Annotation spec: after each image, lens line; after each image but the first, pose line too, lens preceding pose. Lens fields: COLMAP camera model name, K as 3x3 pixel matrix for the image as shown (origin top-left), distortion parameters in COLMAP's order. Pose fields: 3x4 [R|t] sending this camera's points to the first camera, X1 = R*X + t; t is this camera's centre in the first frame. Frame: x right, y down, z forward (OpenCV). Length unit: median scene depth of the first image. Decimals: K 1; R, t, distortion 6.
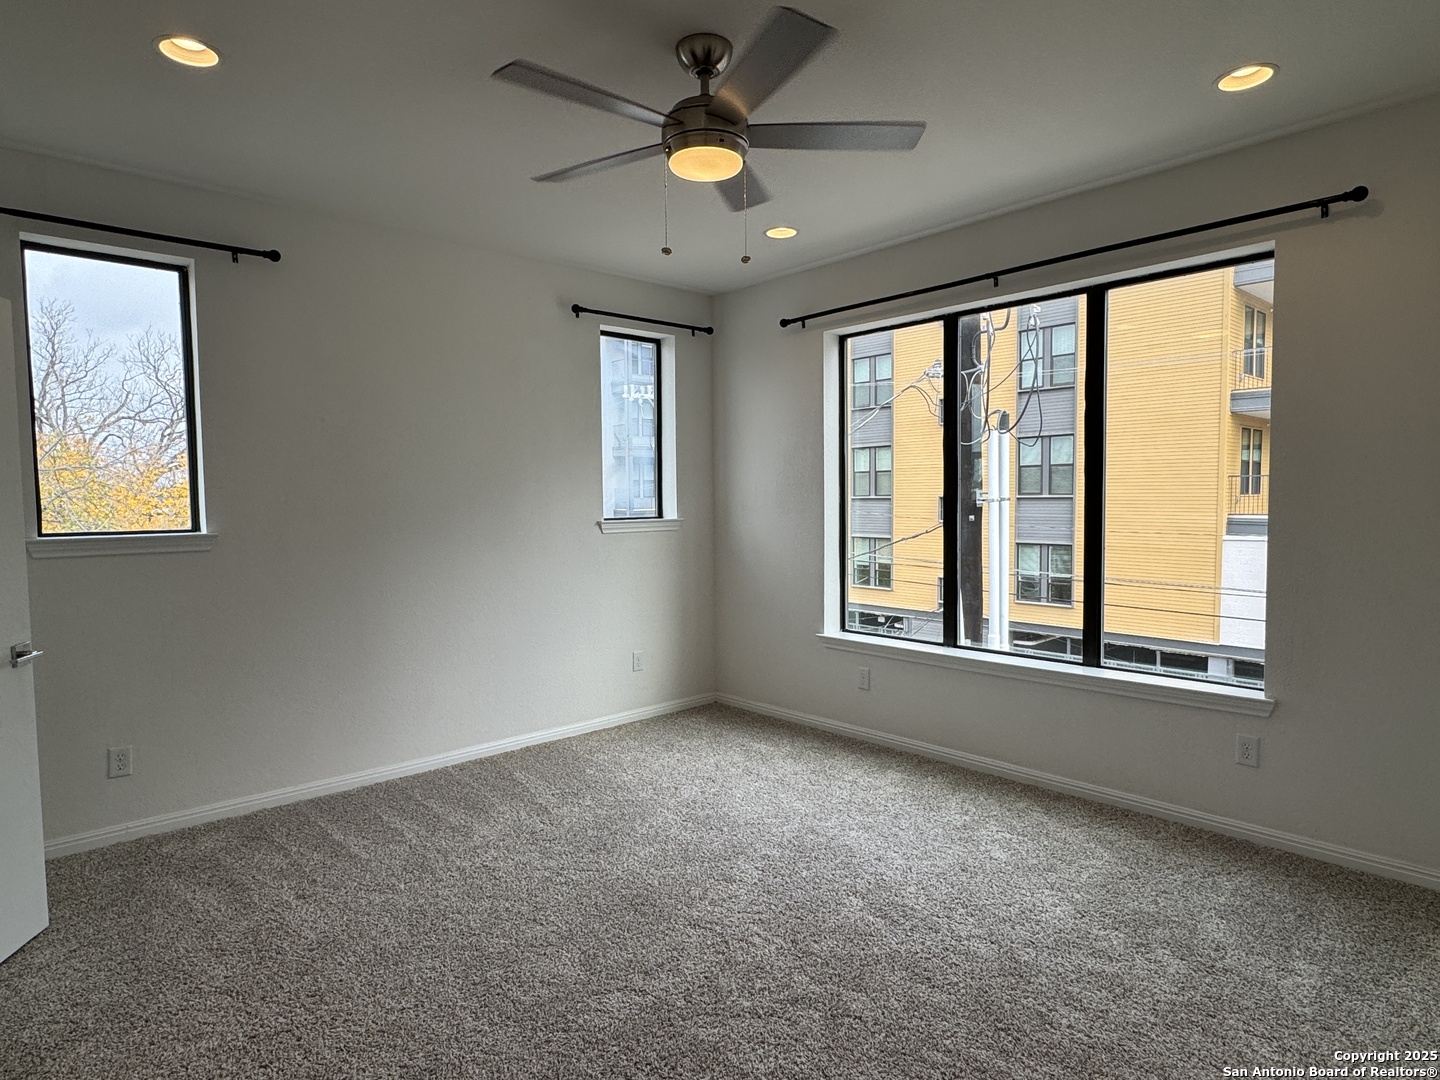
lens RADIAL K [[847.8, 0, 720.3], [0, 847.8, 563.4], [0, 0, 1]] dist [0.001837, 0.000598]
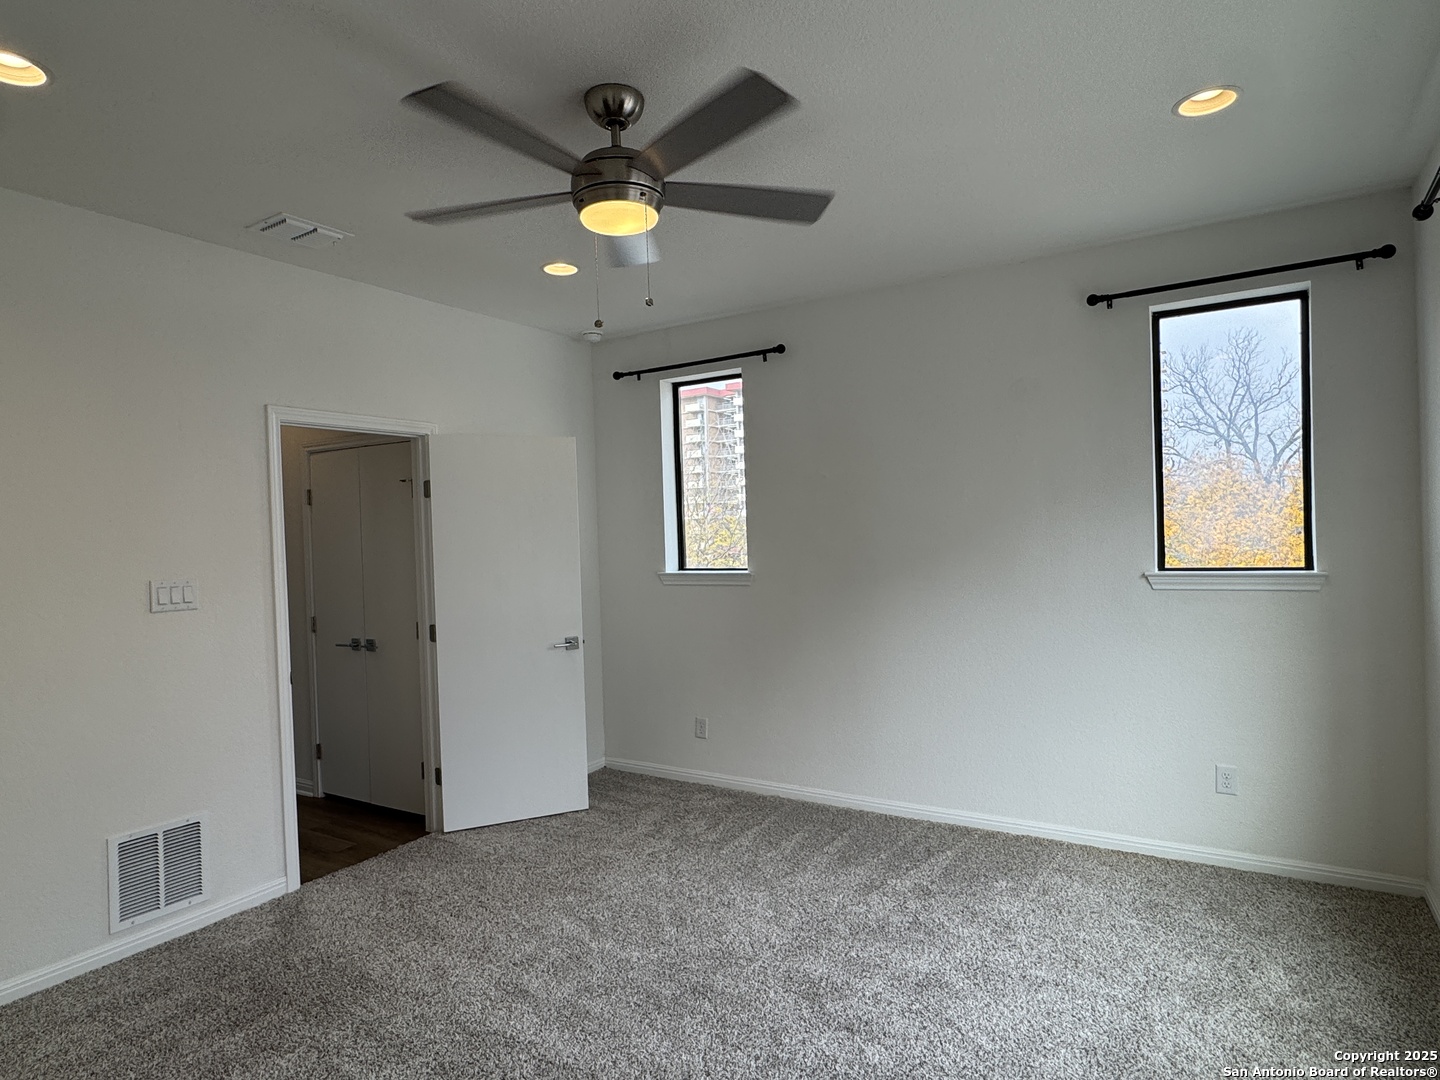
lens RADIAL K [[811.1, 0, 720.0], [0, 811.1, 540.0], [0, 0, 1]] dist [0.004407, 0.000289]
pose [[0.271765, 0.004129, -0.962355, 0.525166], [-0.052627, 0.998558, -0.010577, -0.062476], [0.960924, 0.053520, 0.271591, 0.514239]]
